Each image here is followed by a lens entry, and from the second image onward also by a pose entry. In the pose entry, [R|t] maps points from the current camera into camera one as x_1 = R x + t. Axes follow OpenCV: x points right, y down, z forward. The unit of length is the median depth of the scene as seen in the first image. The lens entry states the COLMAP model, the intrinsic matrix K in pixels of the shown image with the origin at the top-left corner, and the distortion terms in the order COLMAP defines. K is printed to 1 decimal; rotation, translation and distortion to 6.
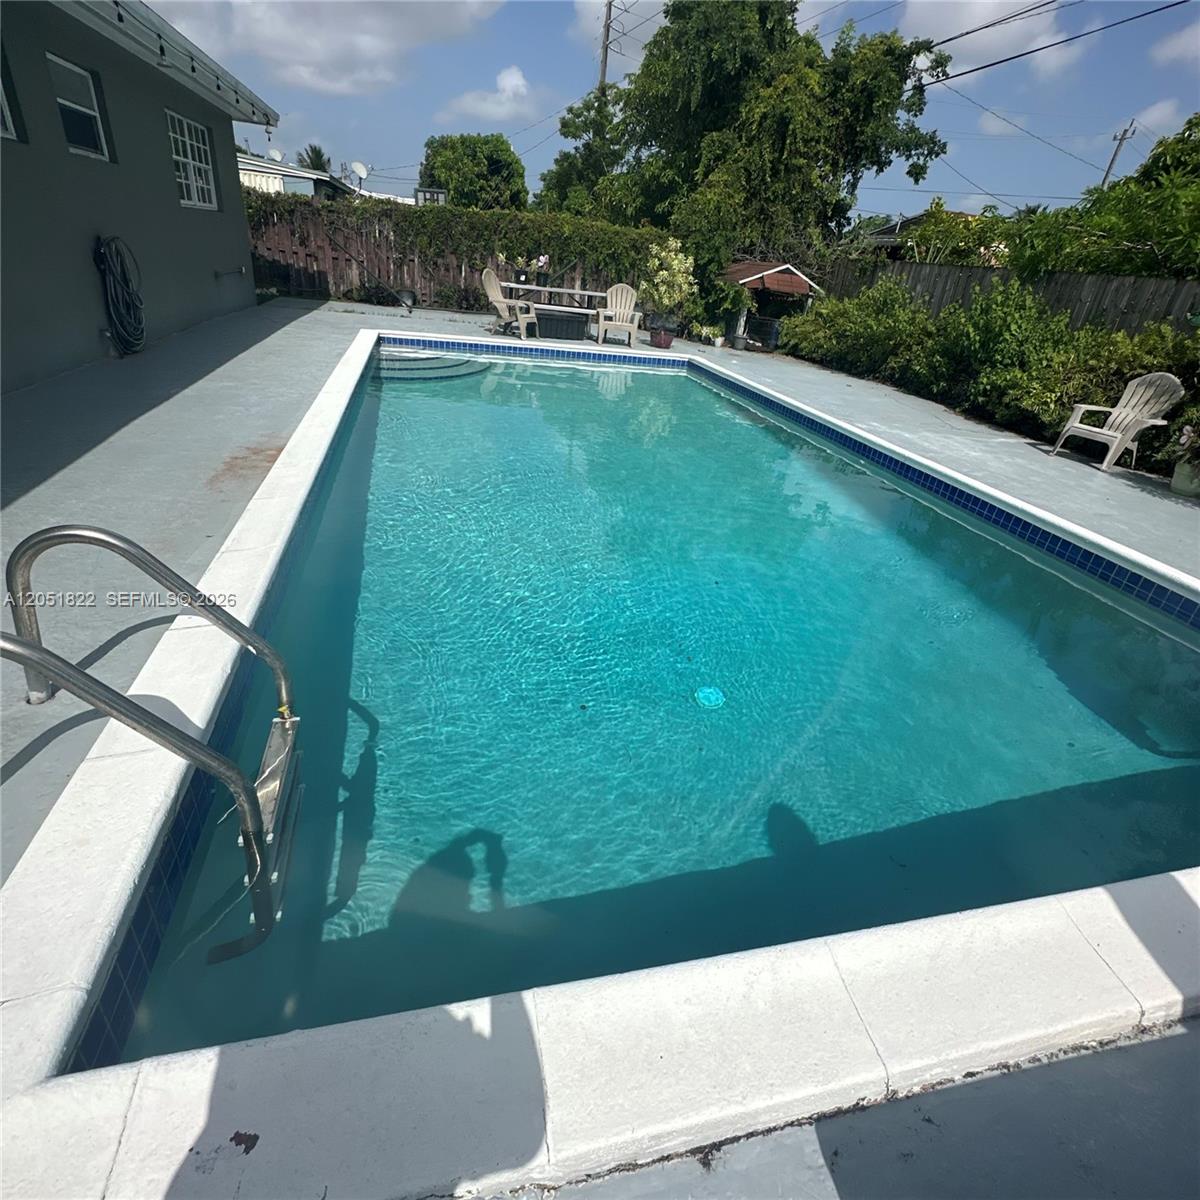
lens RADIAL K [[641.2, 0, 600.0], [0, 641.2, 600.0], [0, 0, 1]] dist [-0.004940, -0.000387]
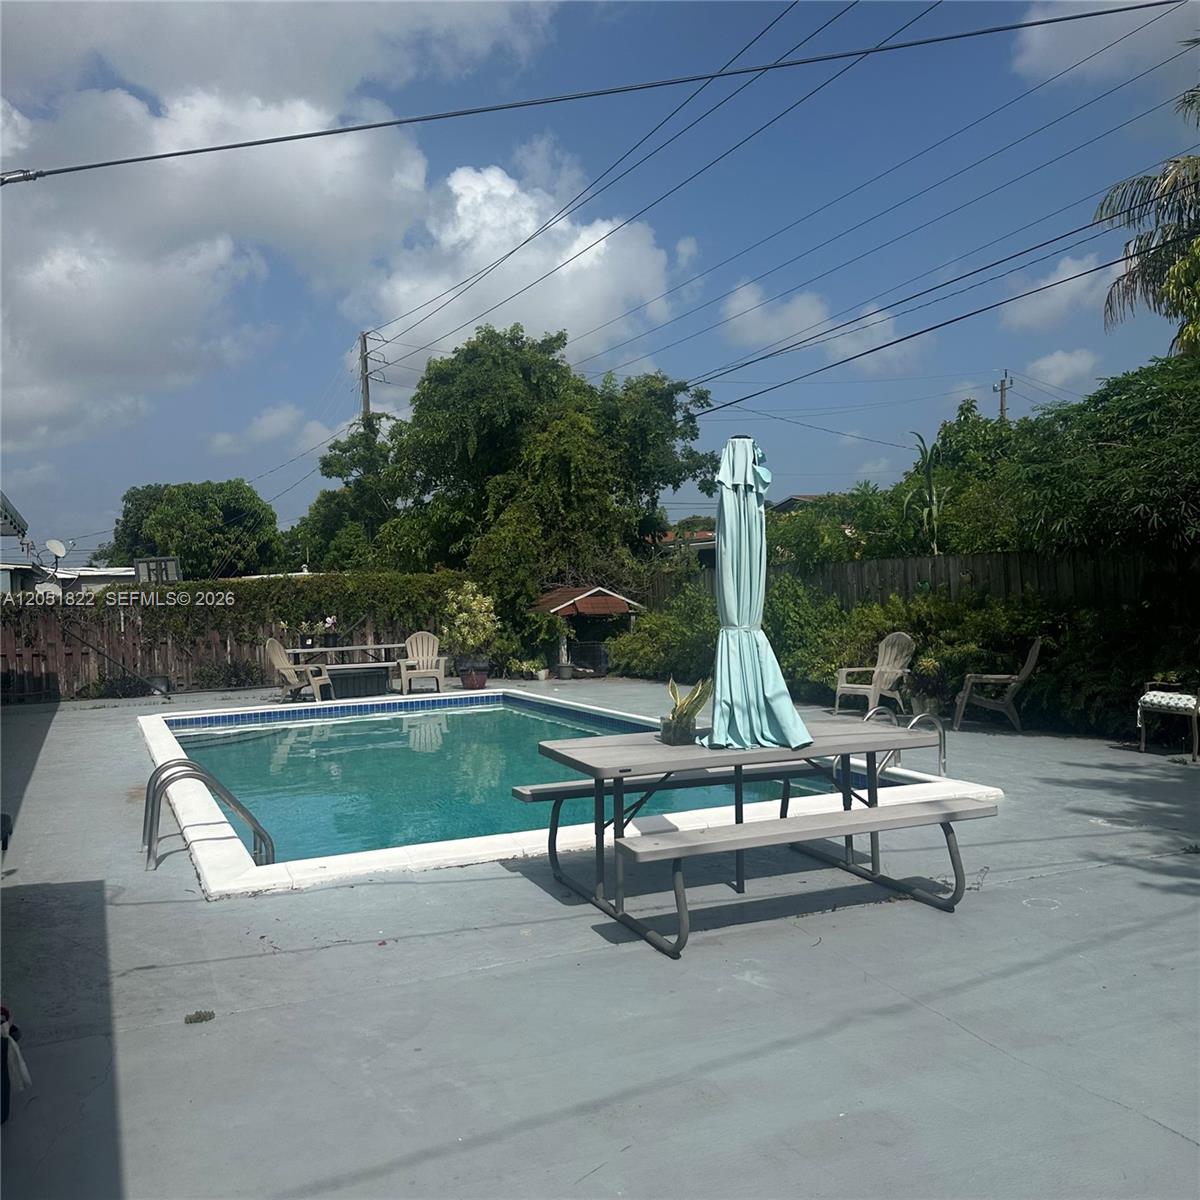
lens RADIAL K [[1121.9, 0, 600.0], [0, 1121.9, 600.0], [0, 0, 1]] dist [0.117850, -0.218946]
pose [[0.973713, -0.138632, 0.180734, -0.000760], [0.206188, 0.873641, -0.440724, 0.200688], [-0.096798, 0.466404, 0.879260, -0.404538]]
